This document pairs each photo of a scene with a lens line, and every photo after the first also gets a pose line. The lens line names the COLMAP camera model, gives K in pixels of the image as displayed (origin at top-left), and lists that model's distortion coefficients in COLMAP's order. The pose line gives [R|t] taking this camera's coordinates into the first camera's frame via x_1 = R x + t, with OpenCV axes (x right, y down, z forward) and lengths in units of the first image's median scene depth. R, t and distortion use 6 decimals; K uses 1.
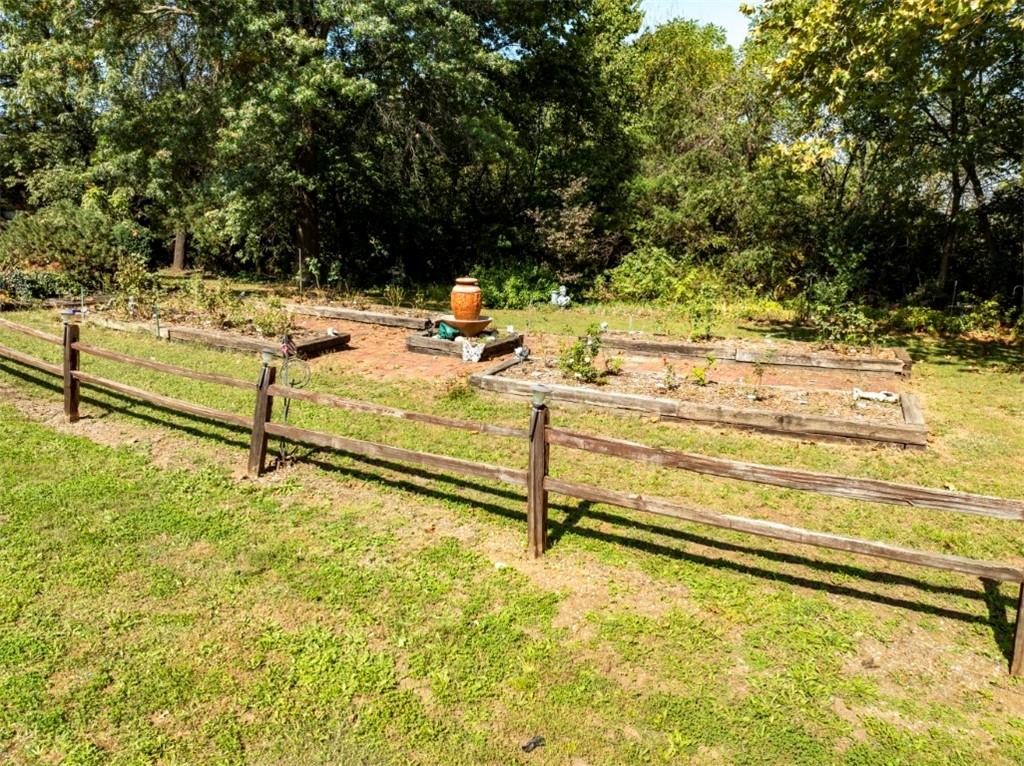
lens RADIAL K [[720.3, 0, 514.0], [0, 720.3, 379.5], [0, 0, 1]] dist [-0.049194, 0.017893]
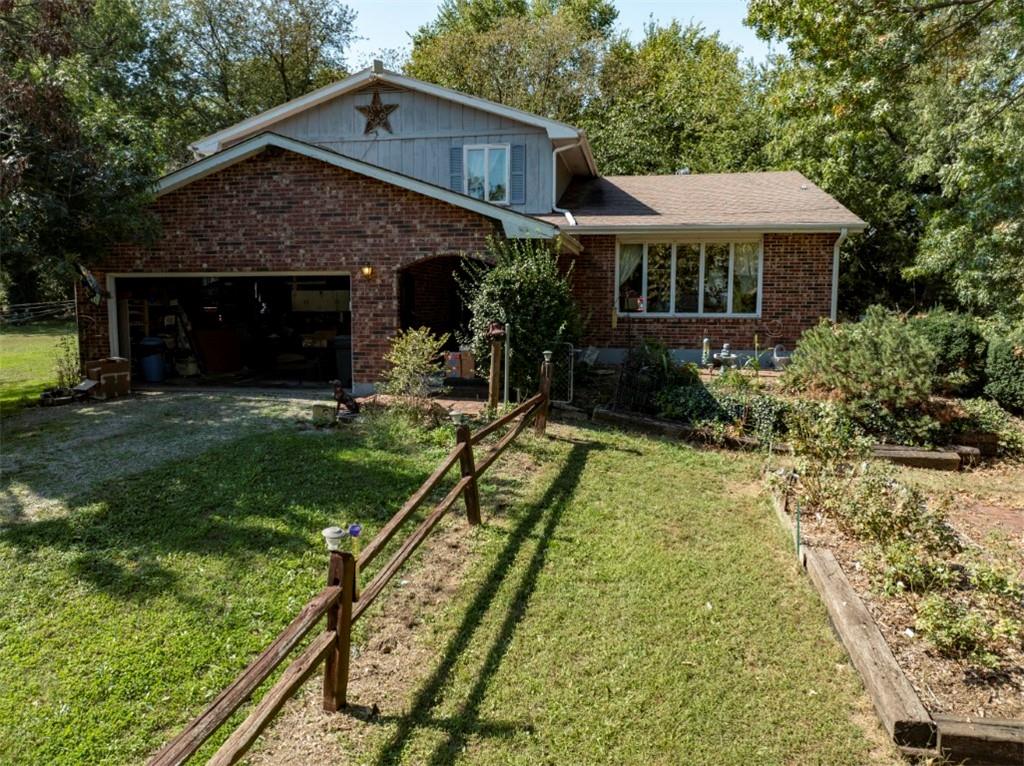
lens RADIAL K [[720.3, 0, 506.9], [0, 720.3, 383.9], [0, 0, 1]] dist [-0.049194, 0.017893]
pose [[0.248375, 0.107299, -0.962703, -0.025540], [-0.212720, 0.975628, 0.053858, -0.136281], [0.945019, 0.191409, 0.265146, 0.476529]]
